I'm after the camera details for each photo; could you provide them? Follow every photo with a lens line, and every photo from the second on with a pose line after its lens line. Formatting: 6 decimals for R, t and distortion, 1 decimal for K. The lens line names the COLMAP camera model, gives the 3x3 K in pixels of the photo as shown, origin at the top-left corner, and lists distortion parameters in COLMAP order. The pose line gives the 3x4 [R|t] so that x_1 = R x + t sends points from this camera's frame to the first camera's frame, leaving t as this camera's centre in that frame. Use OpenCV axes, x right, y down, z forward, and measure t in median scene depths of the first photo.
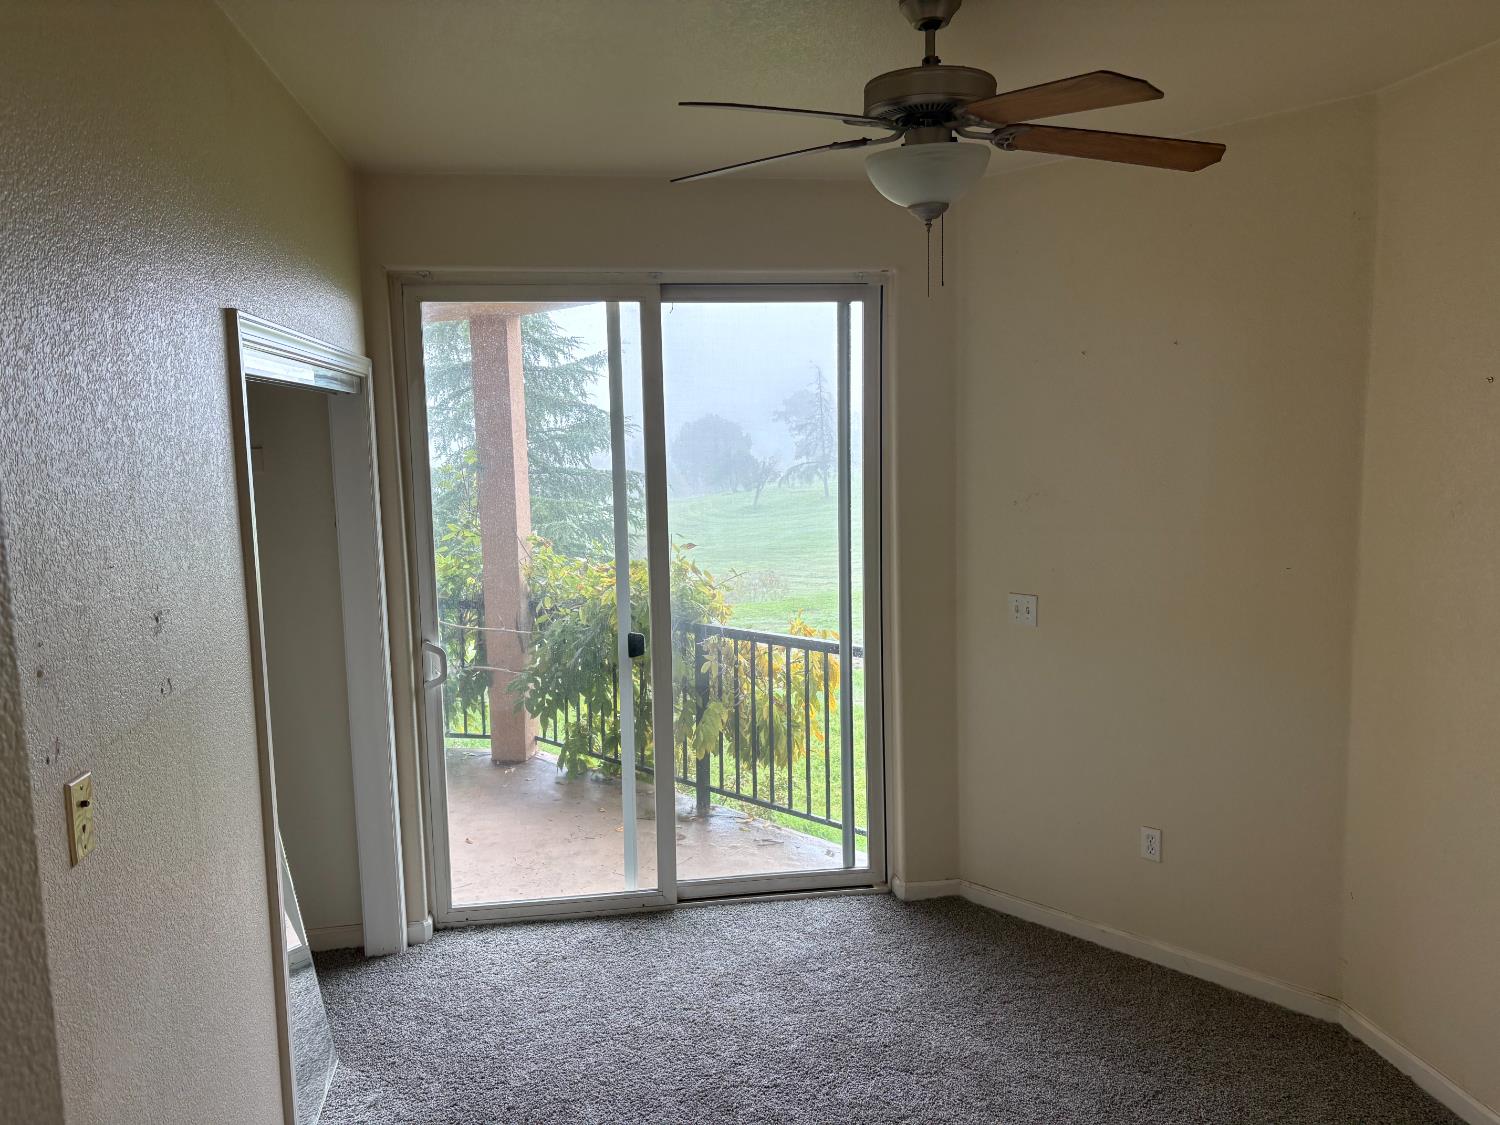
lens RADIAL K [[1135.5, 0, 747.1], [0, 1135.5, 559.1], [0, 0, 1]] dist [0.090509, -0.094498]
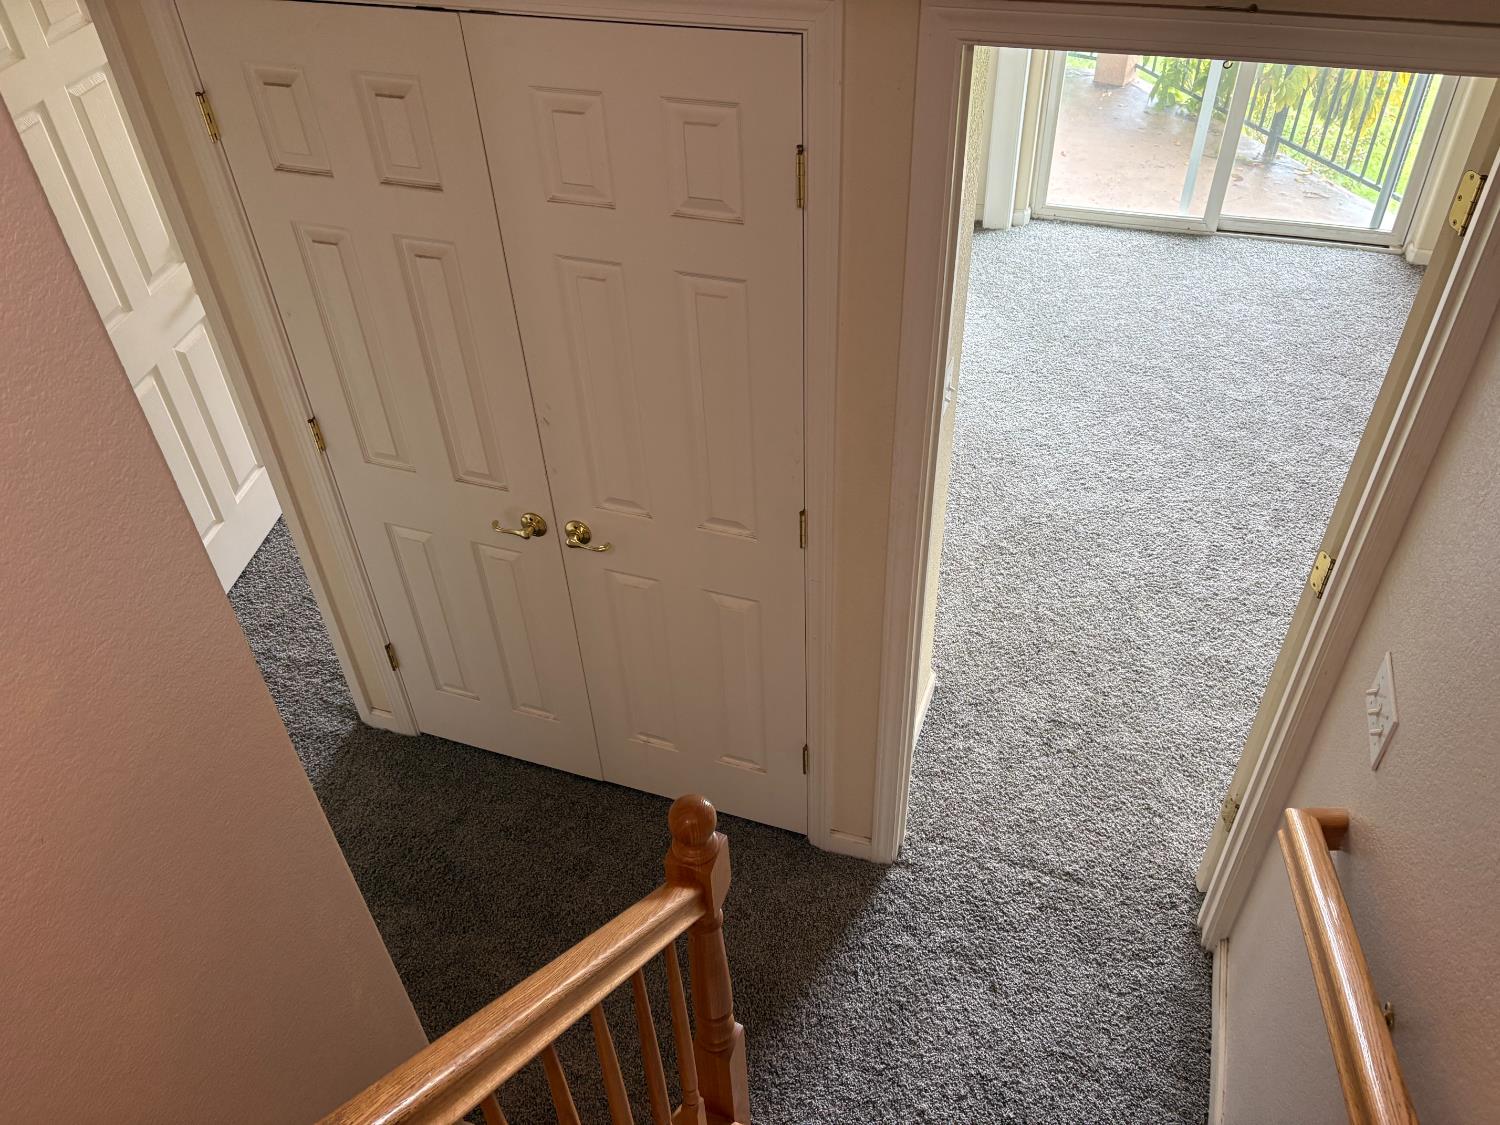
lens RADIAL K [[1135.5, 0, 747.1], [0, 1135.5, 559.1], [0, 0, 1]] dist [0.090509, -0.094498]
pose [[0.881641, 0.292971, -0.369970, 0.052401], [-0.035034, 0.822434, 0.567781, -0.098394], [0.470619, -0.487617, 0.735355, -0.326708]]
